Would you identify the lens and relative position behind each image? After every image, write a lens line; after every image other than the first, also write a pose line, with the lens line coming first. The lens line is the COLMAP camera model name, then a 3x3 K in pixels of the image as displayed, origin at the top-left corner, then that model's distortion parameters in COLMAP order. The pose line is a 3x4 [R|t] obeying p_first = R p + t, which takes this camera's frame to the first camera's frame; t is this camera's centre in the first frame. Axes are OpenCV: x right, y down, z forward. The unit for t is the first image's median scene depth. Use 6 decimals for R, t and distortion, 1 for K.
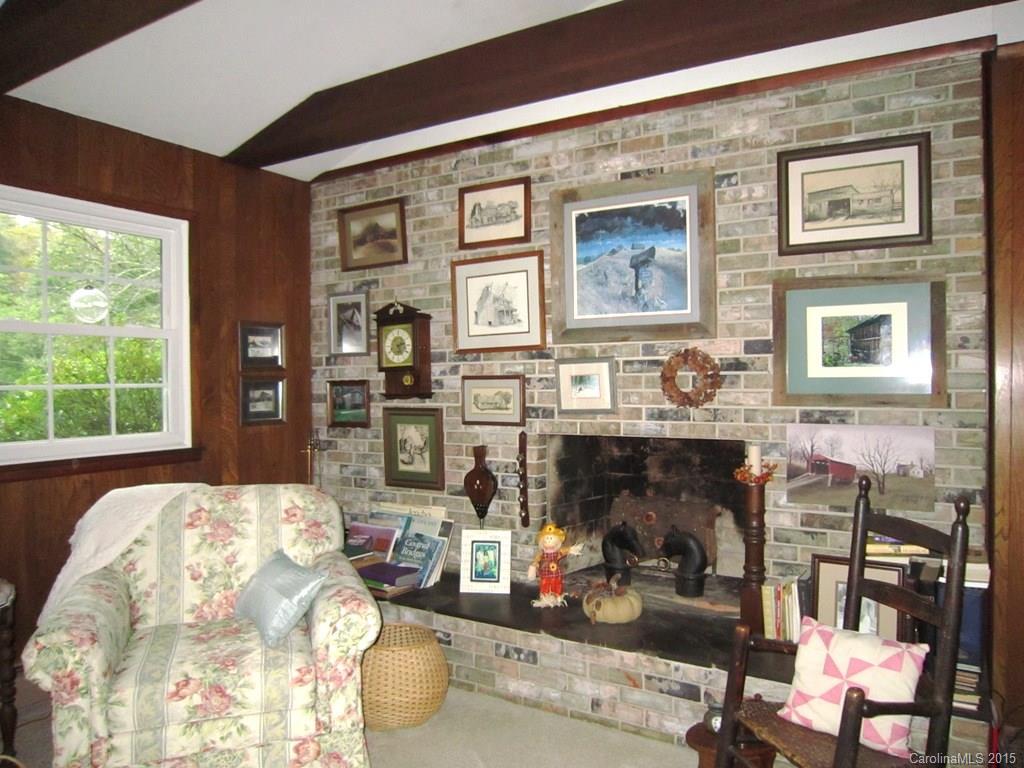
lens RADIAL K [[740.8, 0, 511.1], [0, 740.8, 394.6], [0, 0, 1]] dist [-0.053055, -0.000838]
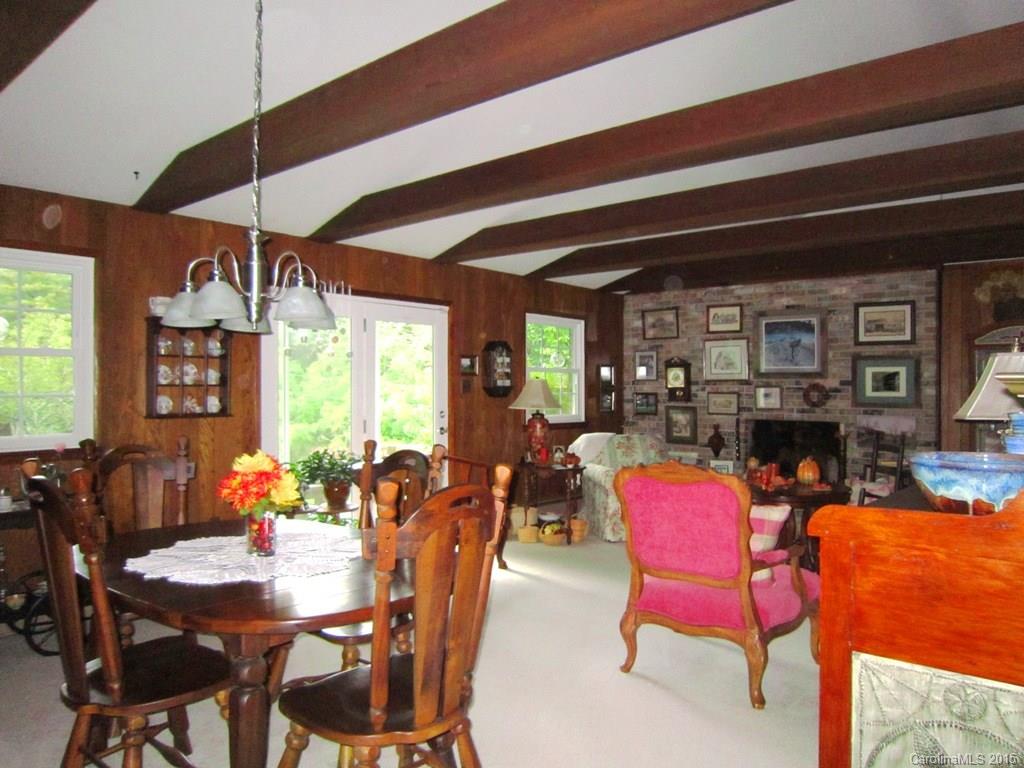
lens RADIAL K [[740.8, 0, 515.9], [0, 740.8, 378.5], [0, 0, 1]] dist [-0.053055, -0.000838]
pose [[0.987749, 0.017148, -0.155104, -0.318804], [-0.022288, 0.999257, -0.031457, 0.017866], [0.154450, 0.034528, 0.987397, -1.368361]]
